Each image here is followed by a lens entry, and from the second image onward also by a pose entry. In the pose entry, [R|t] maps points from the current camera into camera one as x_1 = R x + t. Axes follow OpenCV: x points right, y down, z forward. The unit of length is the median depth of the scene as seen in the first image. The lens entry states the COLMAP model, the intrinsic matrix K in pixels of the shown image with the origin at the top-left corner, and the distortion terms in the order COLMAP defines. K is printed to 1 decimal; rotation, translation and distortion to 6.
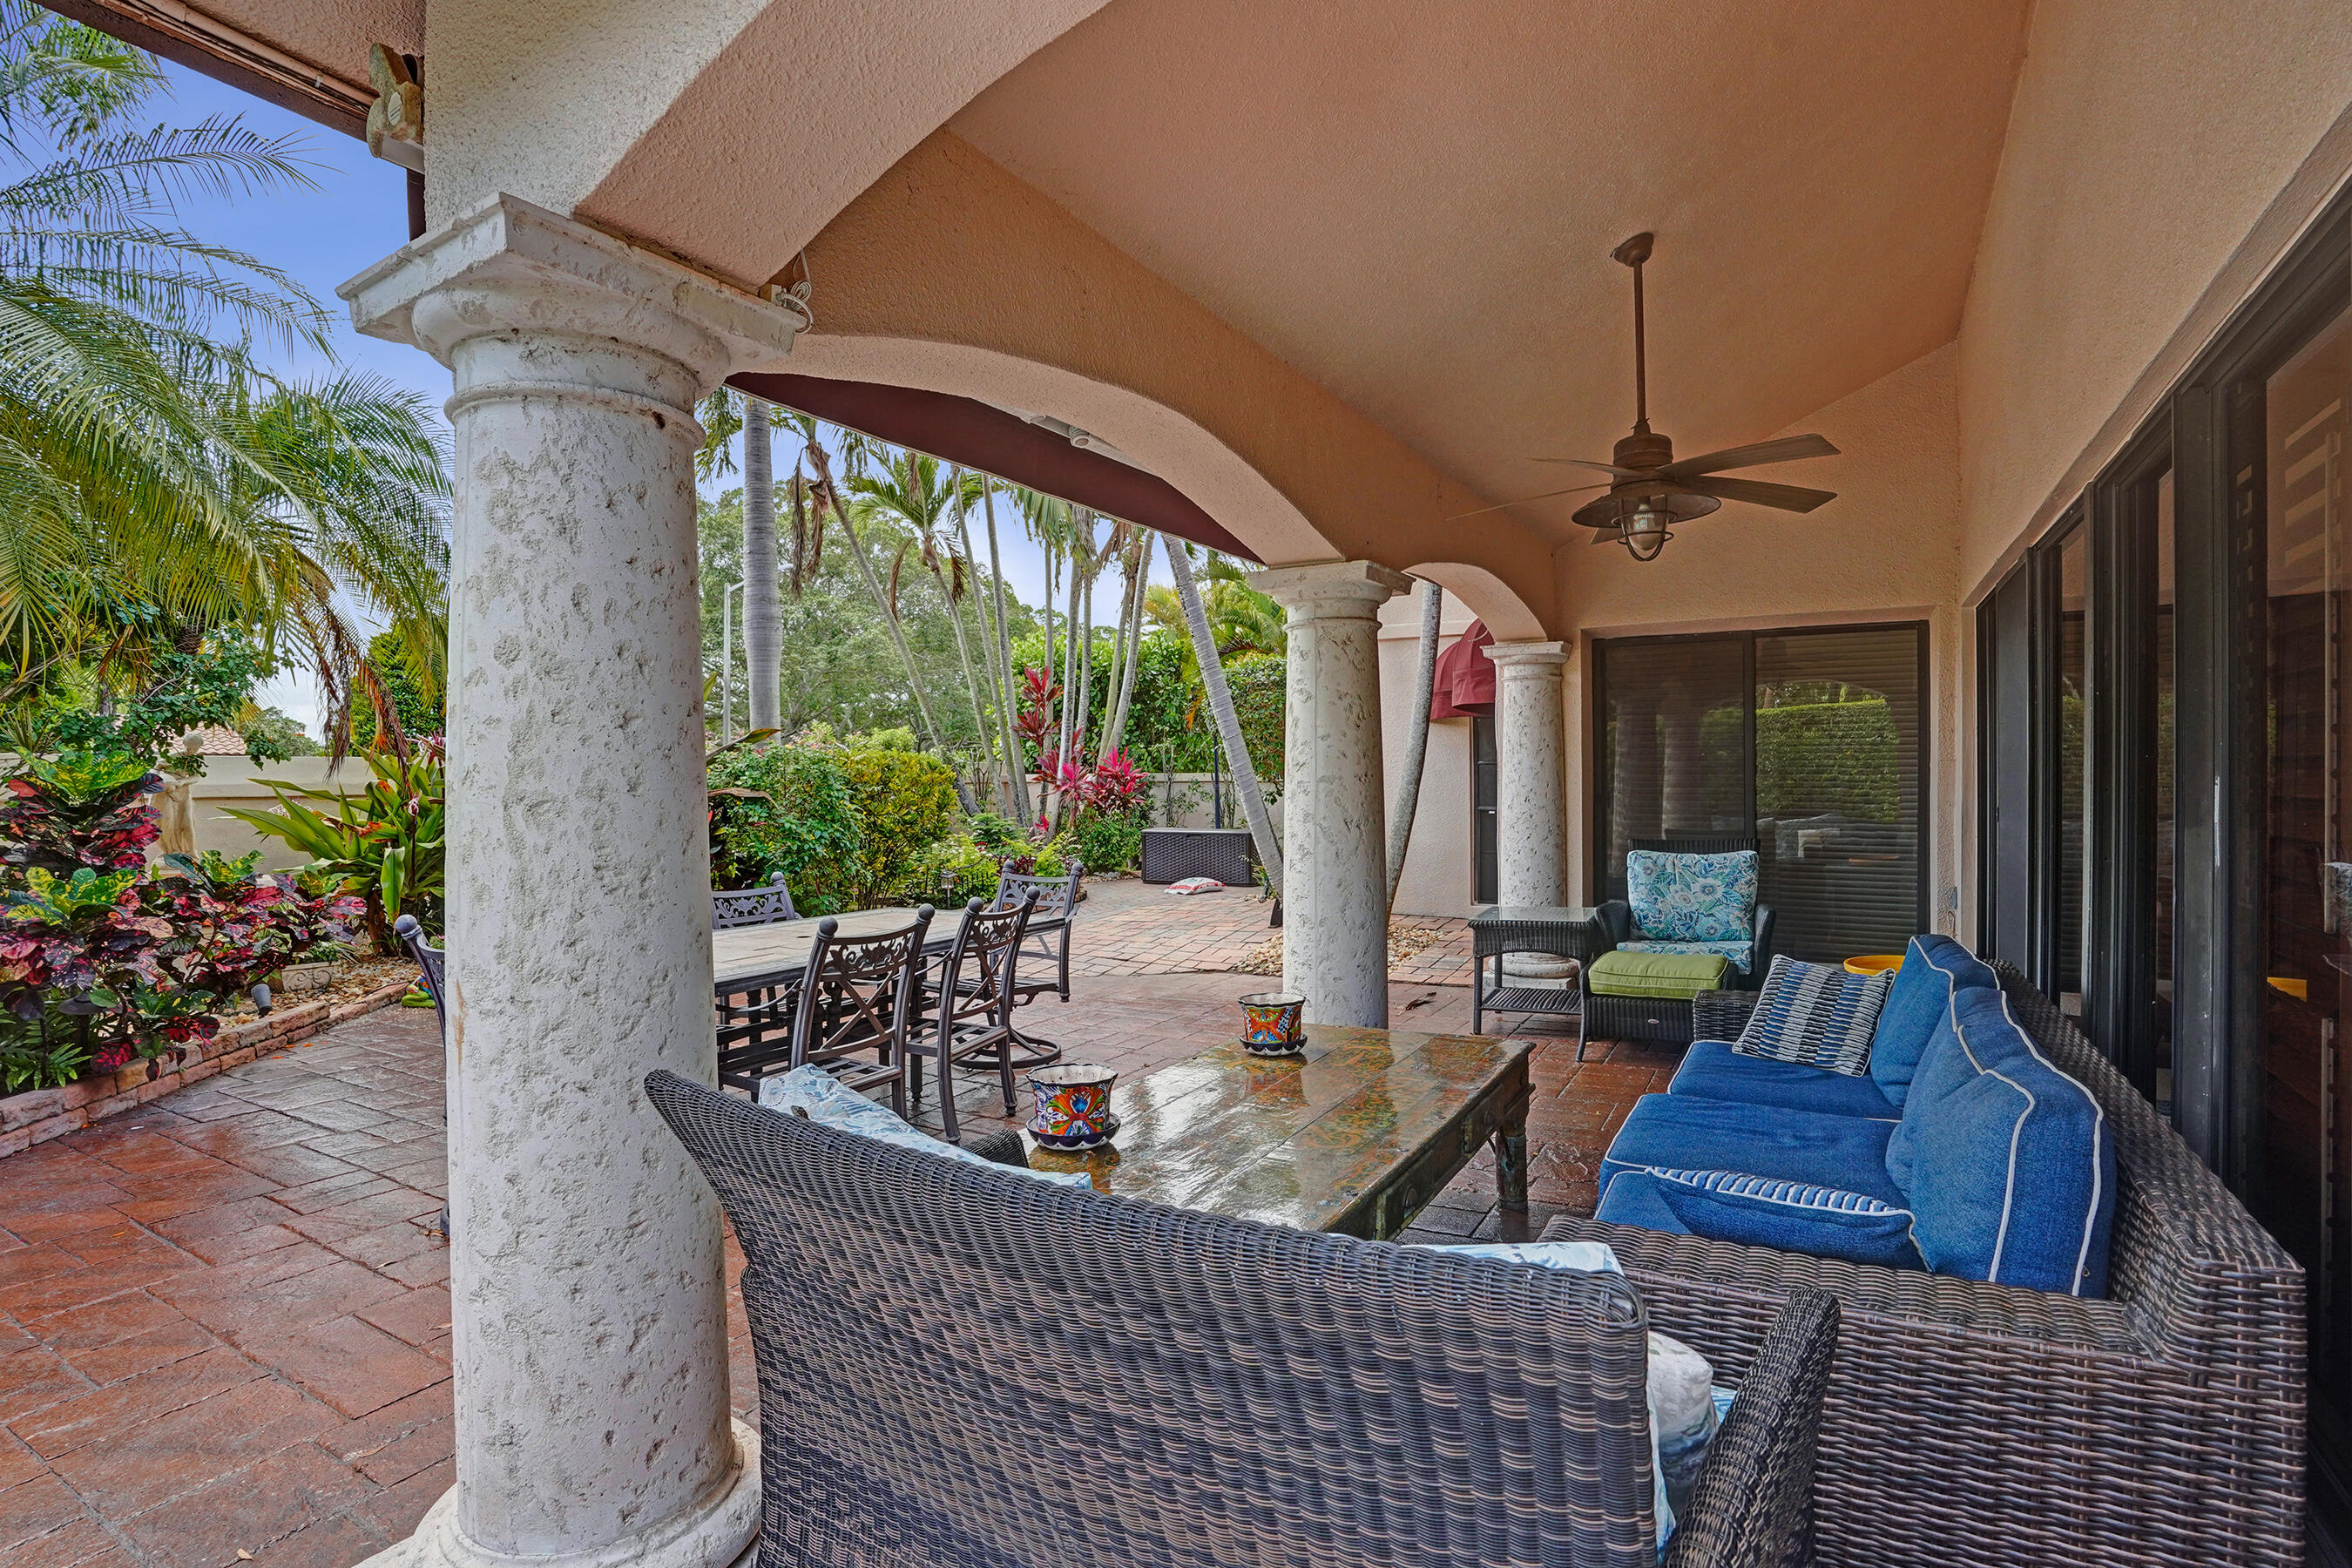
lens RADIAL K [[1154.1, 0, 1180.1], [0, 1154.1, 781.0], [0, 0, 1]] dist [-0.050177, 0.001160]
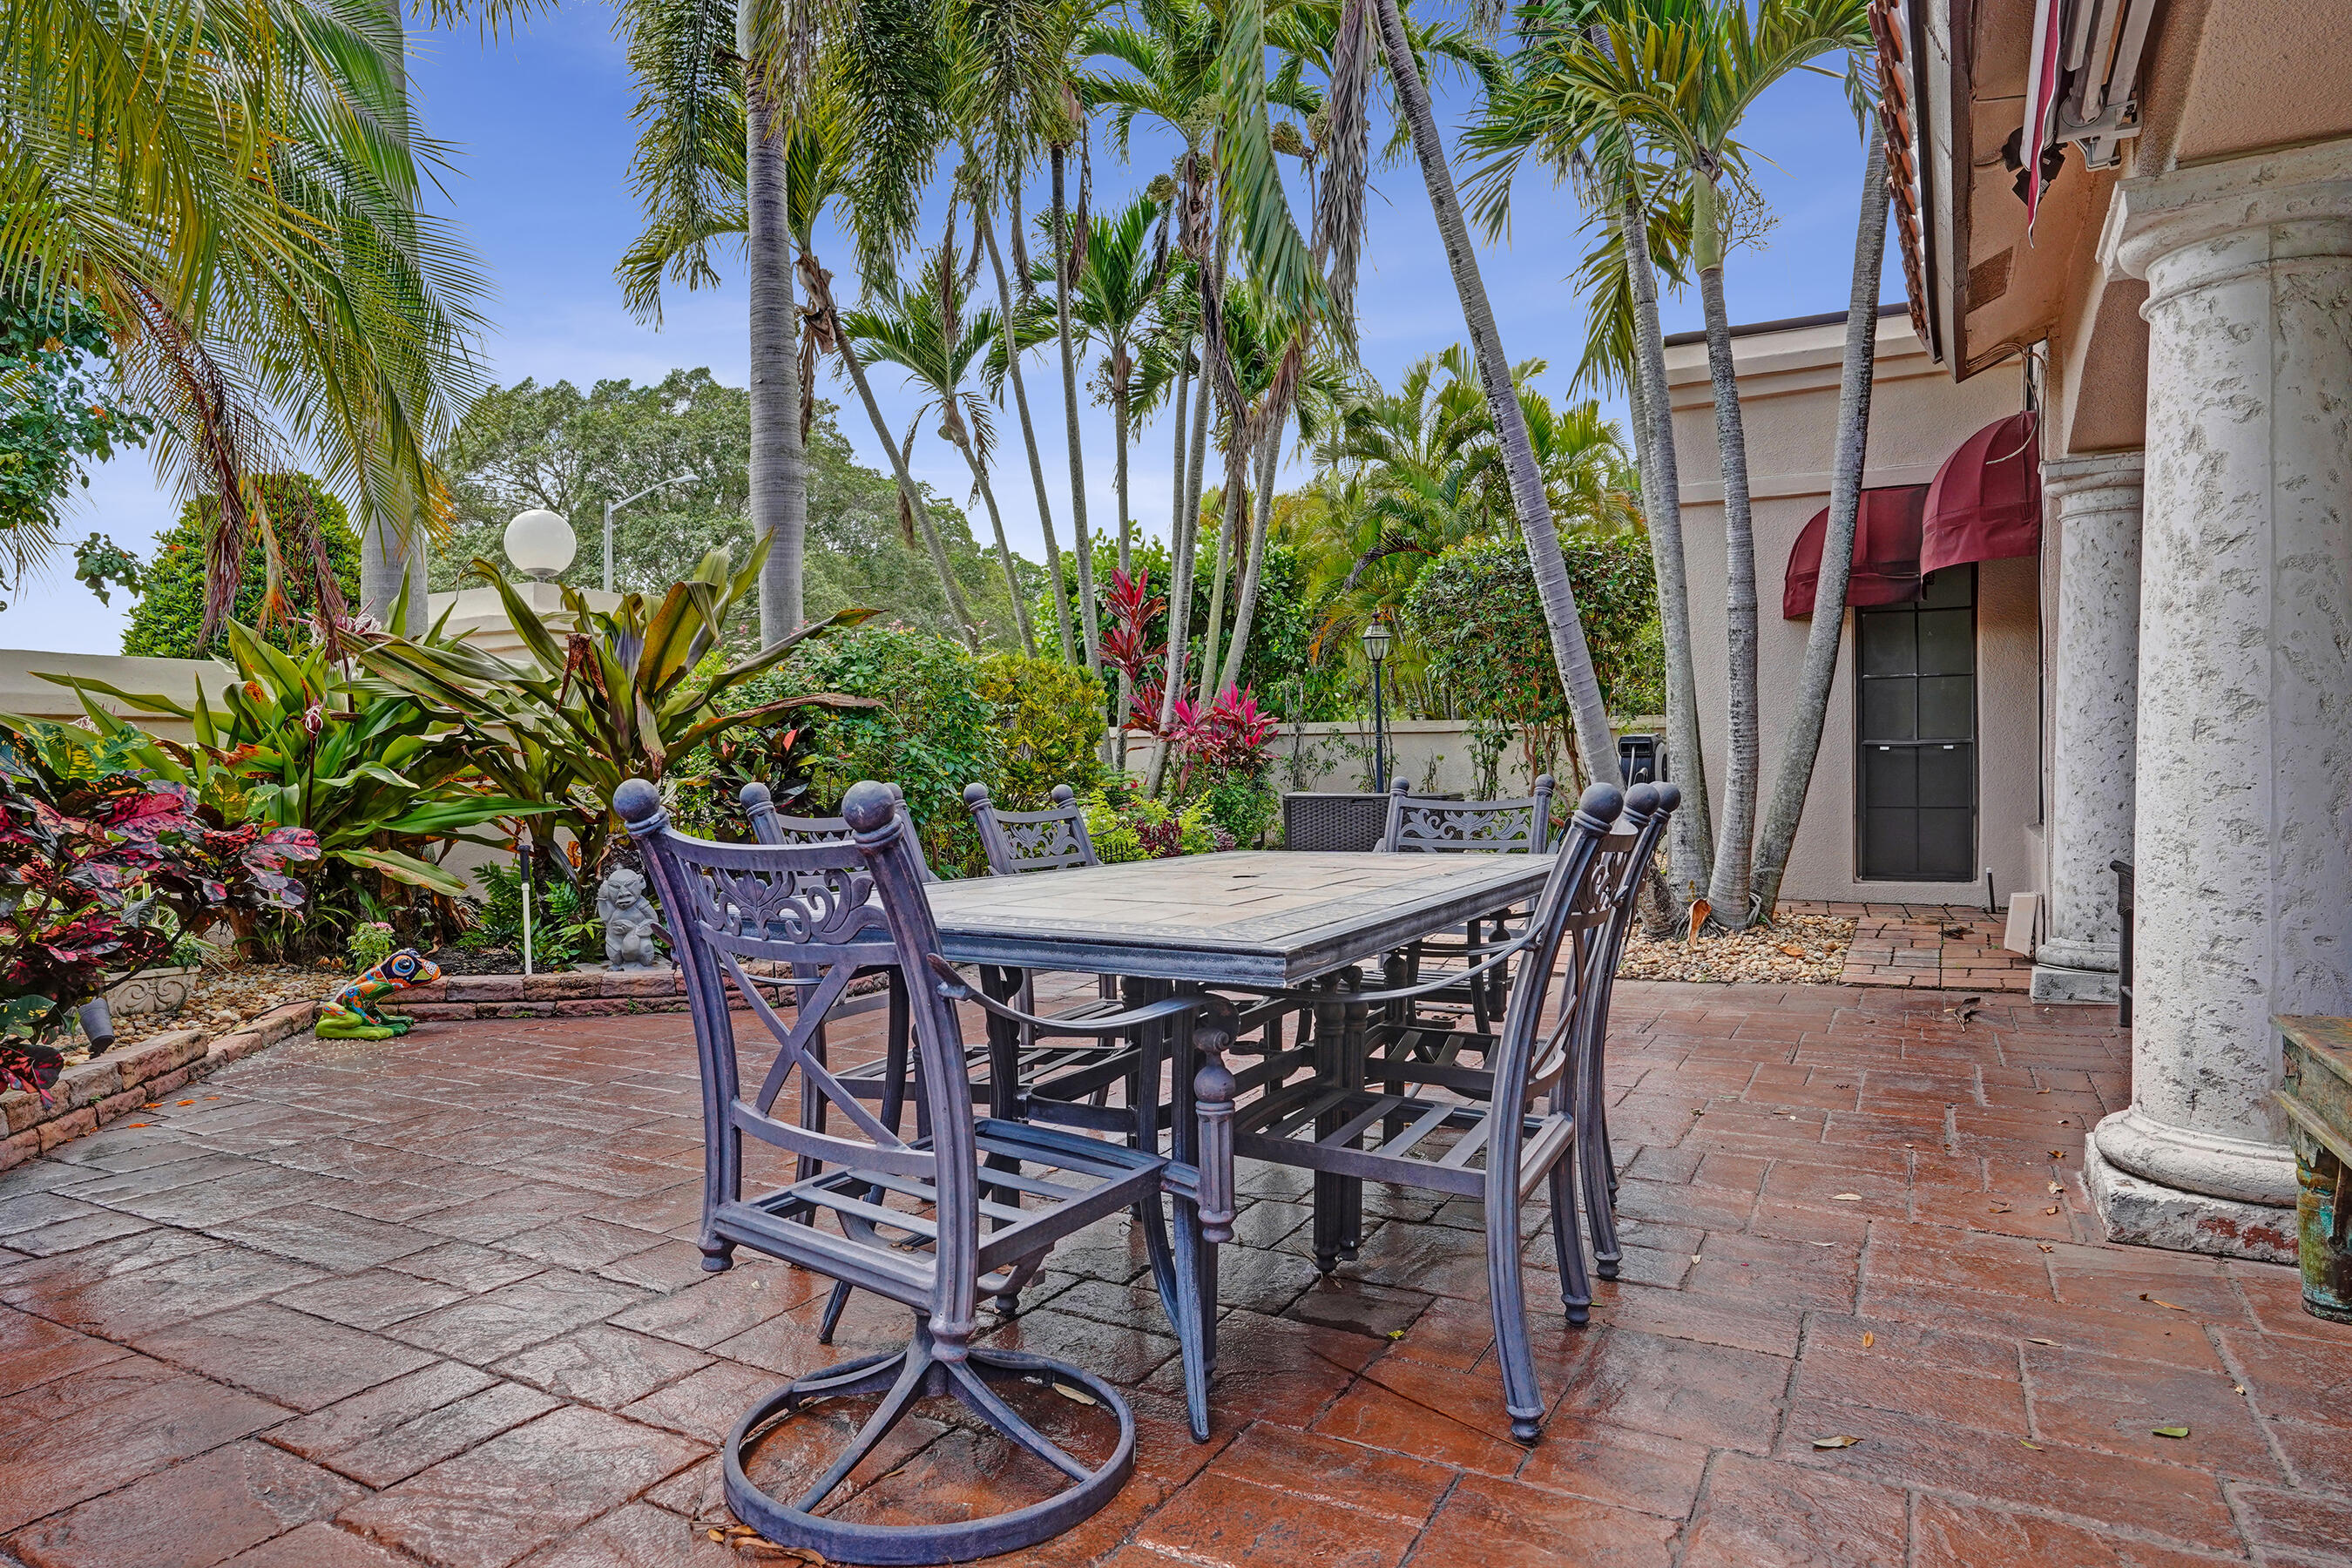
lens RADIAL K [[1419.1, 0, 1179.5], [0, 1419.1, 786.0], [0, 0, 1]] dist [-0.026202, 0.000161]
pose [[0.999438, -0.001185, 0.033498, -0.251756], [0.000912, 0.999966, 0.008160, 0.059091], [-0.033506, -0.008125, 0.999405, 0.230795]]
